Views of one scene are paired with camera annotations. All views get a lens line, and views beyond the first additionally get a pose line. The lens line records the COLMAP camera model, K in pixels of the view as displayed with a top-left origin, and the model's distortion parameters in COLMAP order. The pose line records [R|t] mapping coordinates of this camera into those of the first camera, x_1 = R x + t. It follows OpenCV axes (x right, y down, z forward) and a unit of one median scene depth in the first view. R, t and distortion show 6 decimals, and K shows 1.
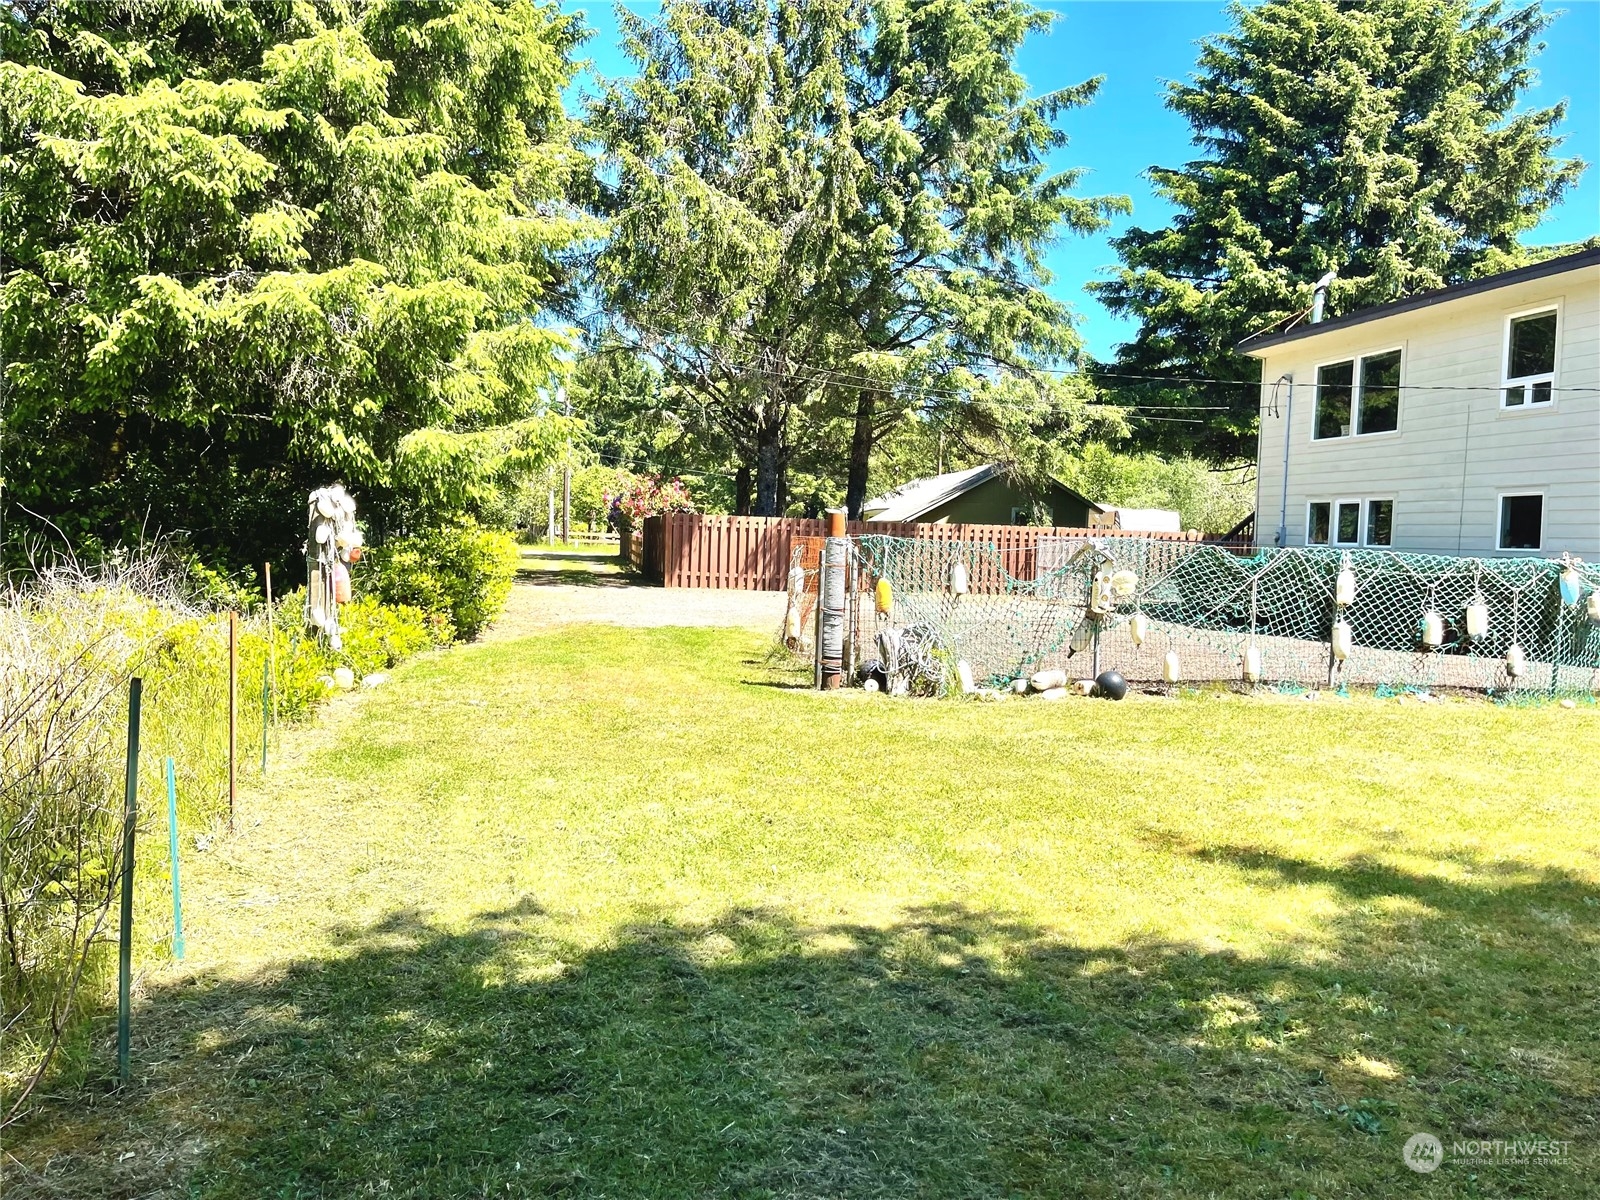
lens RADIAL K [[1220.1, 0, 797.0], [0, 1220.1, 597.9], [0, 0, 1]] dist [0.066614, -0.097100]
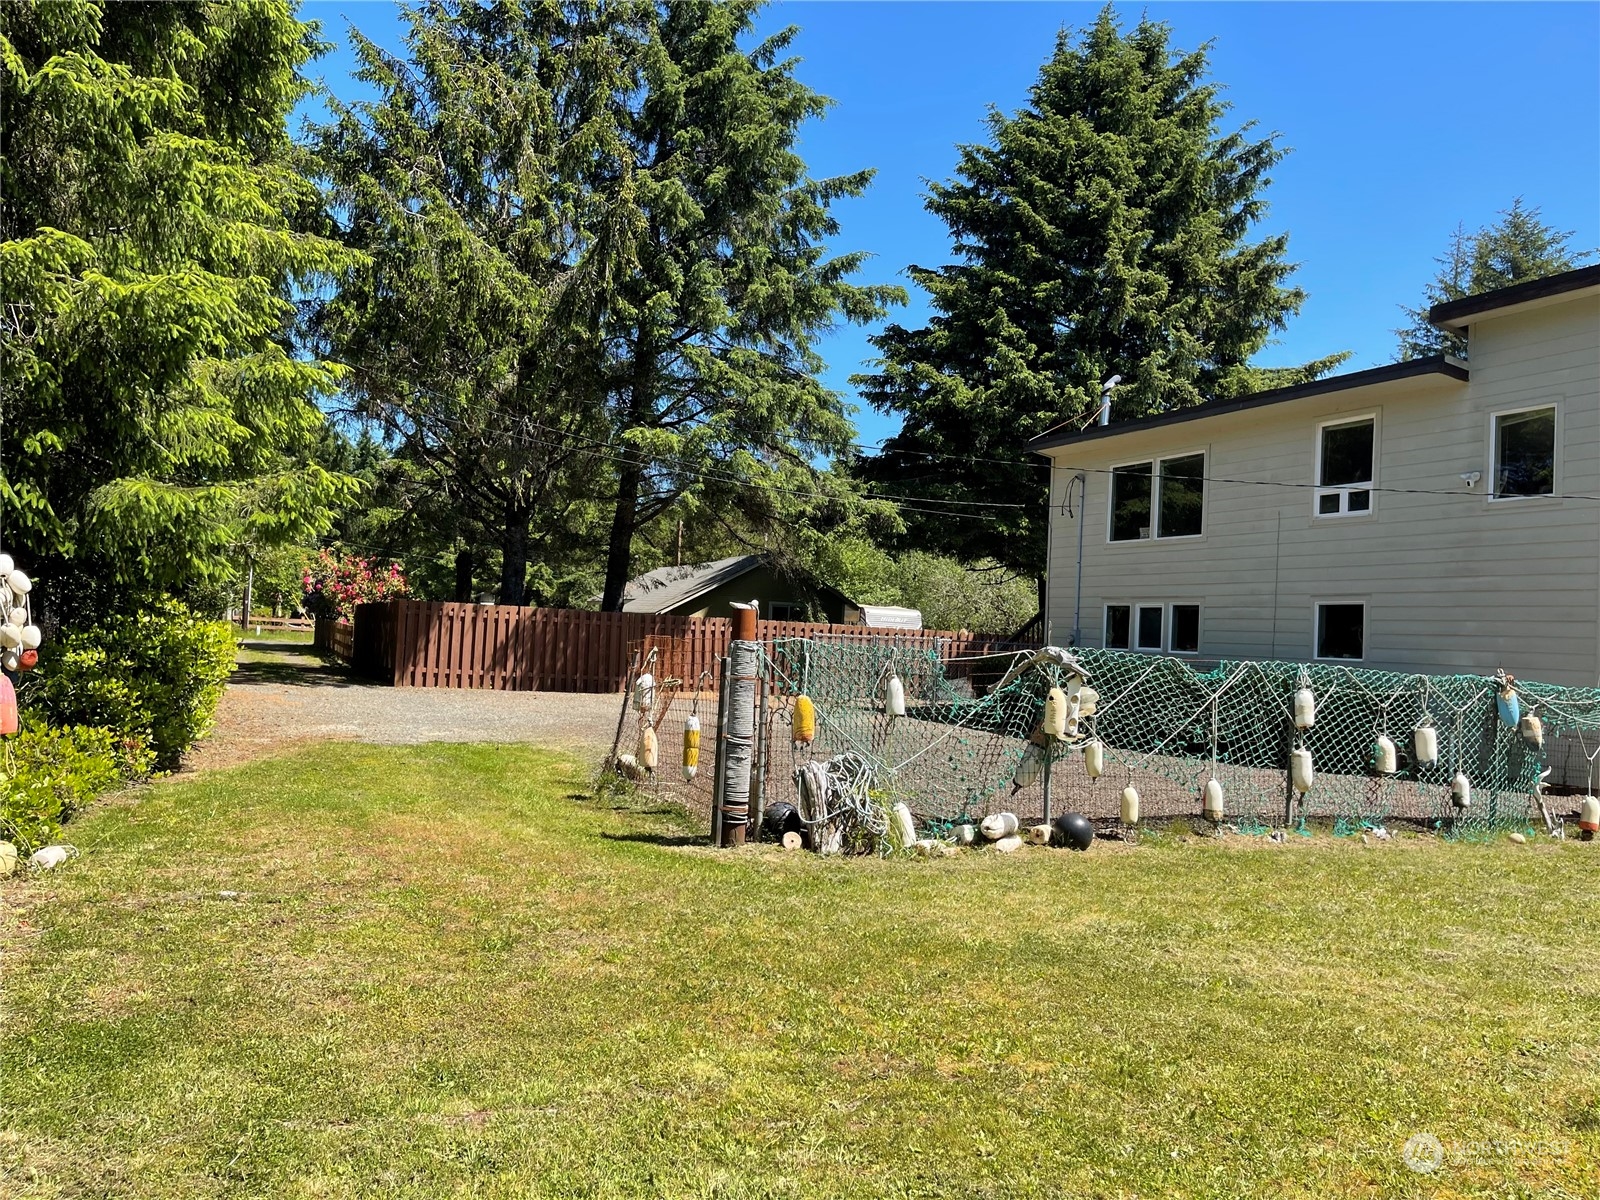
lens RADIAL K [[1220.1, 0, 797.0], [0, 1220.1, 597.9], [0, 0, 1]] dist [0.066614, -0.097100]
pose [[0.969862, 0.023475, 0.242520, -0.049856], [-0.005394, 0.997172, -0.074954, -0.008298], [-0.243594, 0.071387, 0.967247, 0.108452]]
